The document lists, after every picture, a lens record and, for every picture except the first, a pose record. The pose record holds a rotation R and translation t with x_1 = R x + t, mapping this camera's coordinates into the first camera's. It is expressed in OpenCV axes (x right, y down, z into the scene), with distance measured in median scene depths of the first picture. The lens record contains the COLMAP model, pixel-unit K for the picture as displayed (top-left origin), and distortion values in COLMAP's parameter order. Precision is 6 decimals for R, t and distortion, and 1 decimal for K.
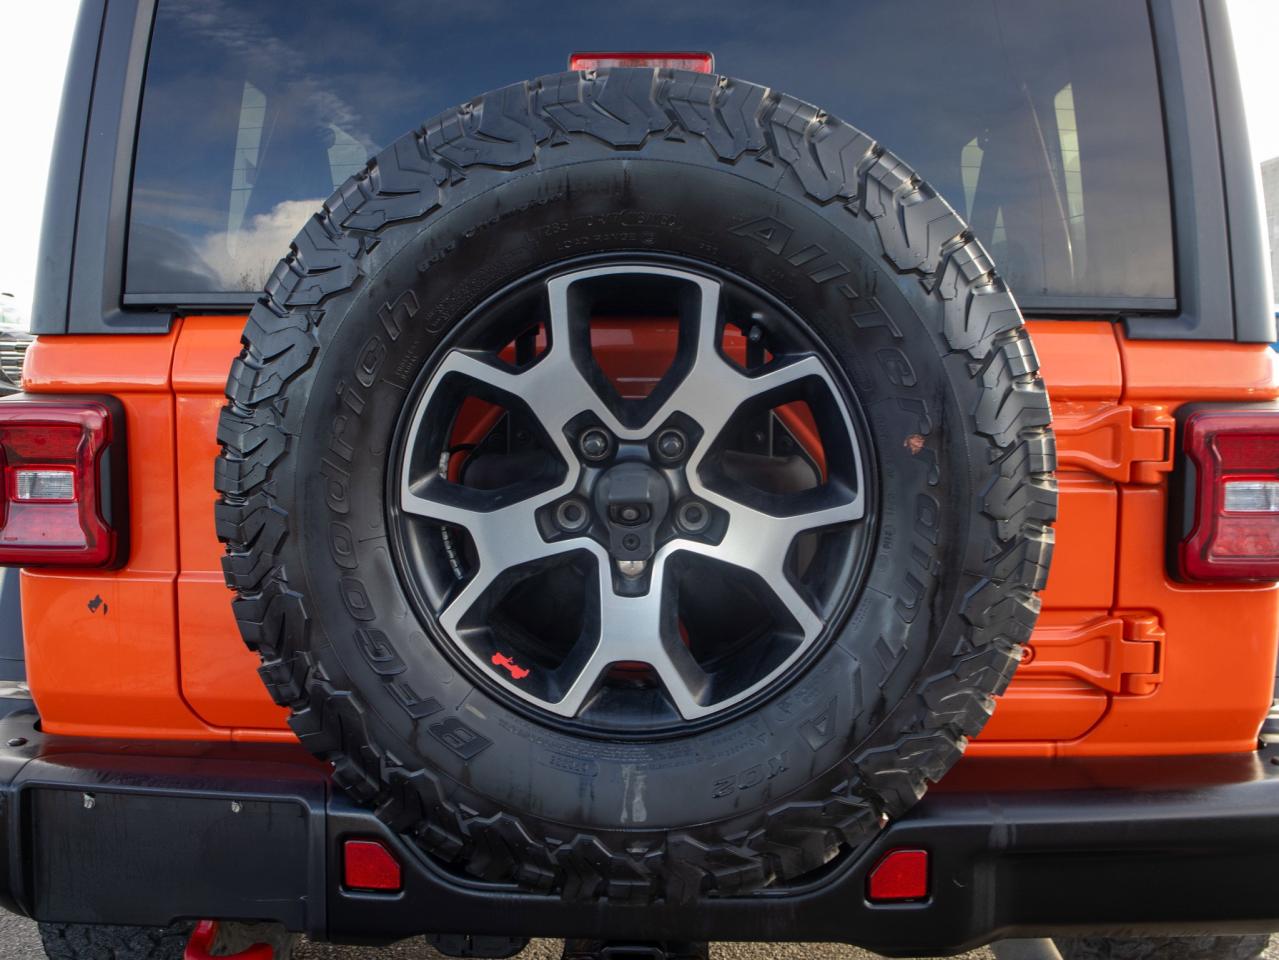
lens RADIAL K [[1201.1, 0, 639.5], [0, 1201.1, 480.0], [0, 0, 1]] dist [-0.006610, -0.002770]
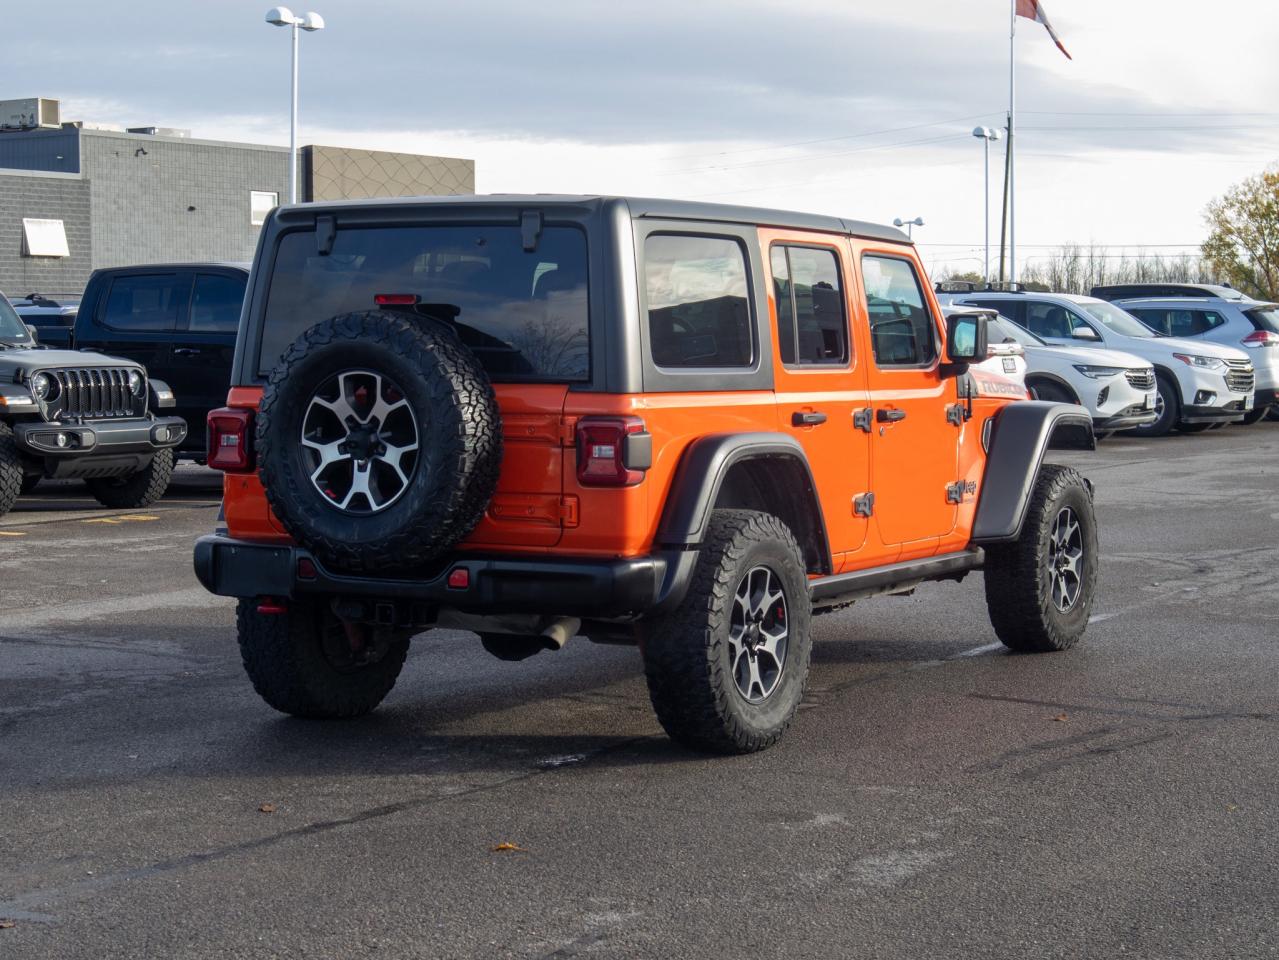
lens RADIAL K [[2491.8, 0, 639.5], [0, 2491.8, 480.0], [0, 0, 1]] dist [-0.042189, -0.196359]
pose [[0.894638, 0.024573, -0.446116, 3.673740], [-0.045356, 0.998323, -0.035967, 0.326684], [0.444484, 0.052411, 0.894252, -4.681736]]
